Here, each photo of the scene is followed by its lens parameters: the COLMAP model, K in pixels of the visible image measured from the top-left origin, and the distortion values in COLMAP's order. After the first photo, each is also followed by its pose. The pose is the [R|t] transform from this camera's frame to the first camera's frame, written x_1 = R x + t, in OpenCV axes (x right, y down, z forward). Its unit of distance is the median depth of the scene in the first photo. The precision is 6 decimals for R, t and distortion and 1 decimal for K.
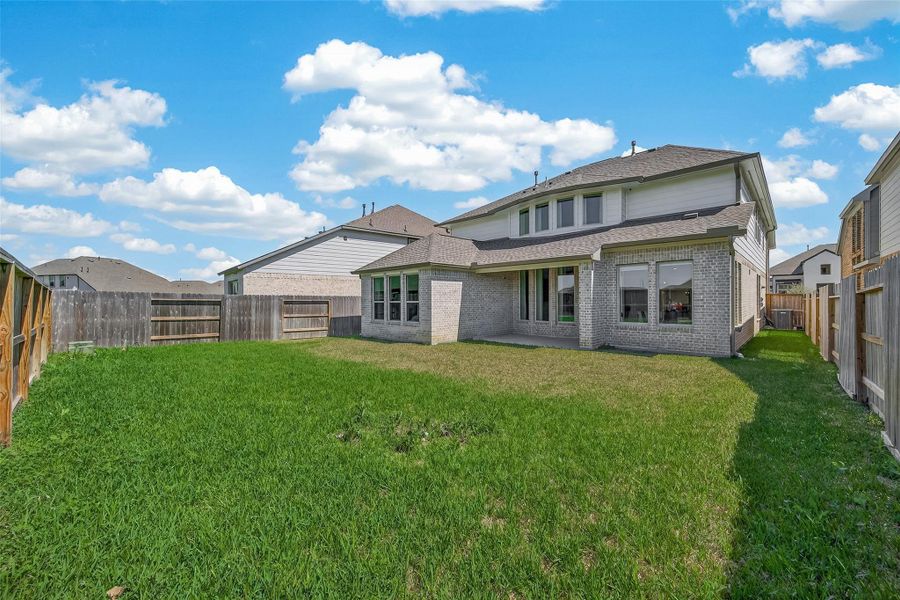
lens RADIAL K [[352.3, 0, 463.6], [0, 352.3, 298.7], [0, 0, 1]] dist [0.004581, -0.000588]
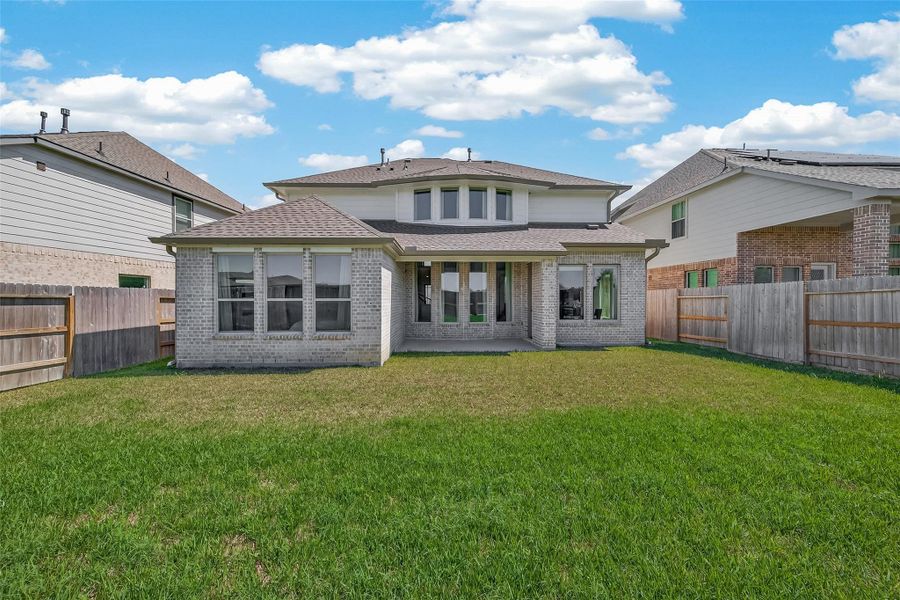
lens RADIAL K [[352.3, 0, 447.6], [0, 352.3, 303.0], [0, 0, 1]] dist [0.004581, -0.000588]
pose [[0.712817, -0.002175, 0.701347, -0.382095], [-0.007040, 0.999923, 0.010257, 0.006046], [-0.701315, -0.012248, 0.712747, 0.374944]]
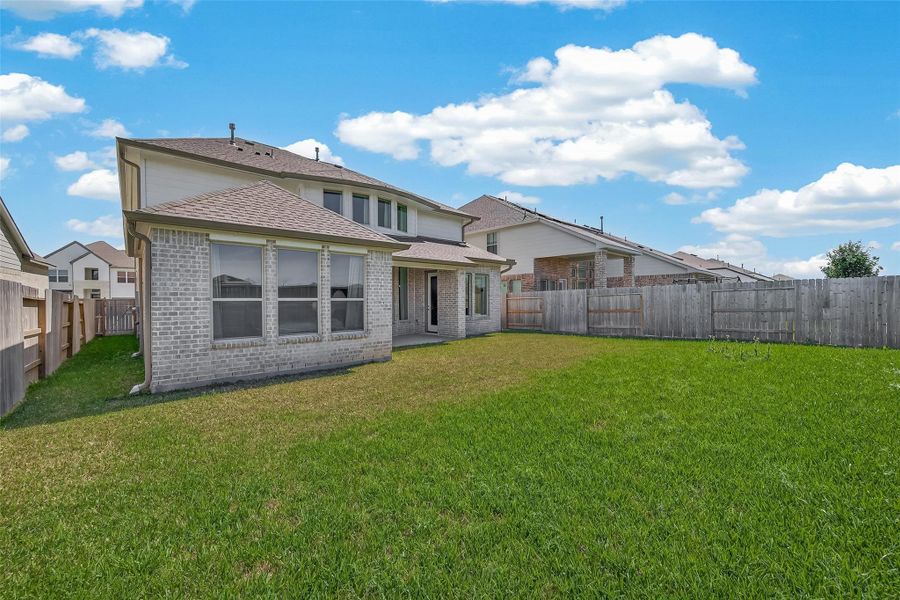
lens RADIAL K [[352.3, 0, 448.7], [0, 352.3, 303.3], [0, 0, 1]] dist [0.004581, -0.000588]
pose [[0.094030, 0.001227, 0.995569, -0.654923], [0.002162, 0.999997, -0.001436, 0.014889], [-0.995567, 0.002288, 0.094027, 0.679374]]
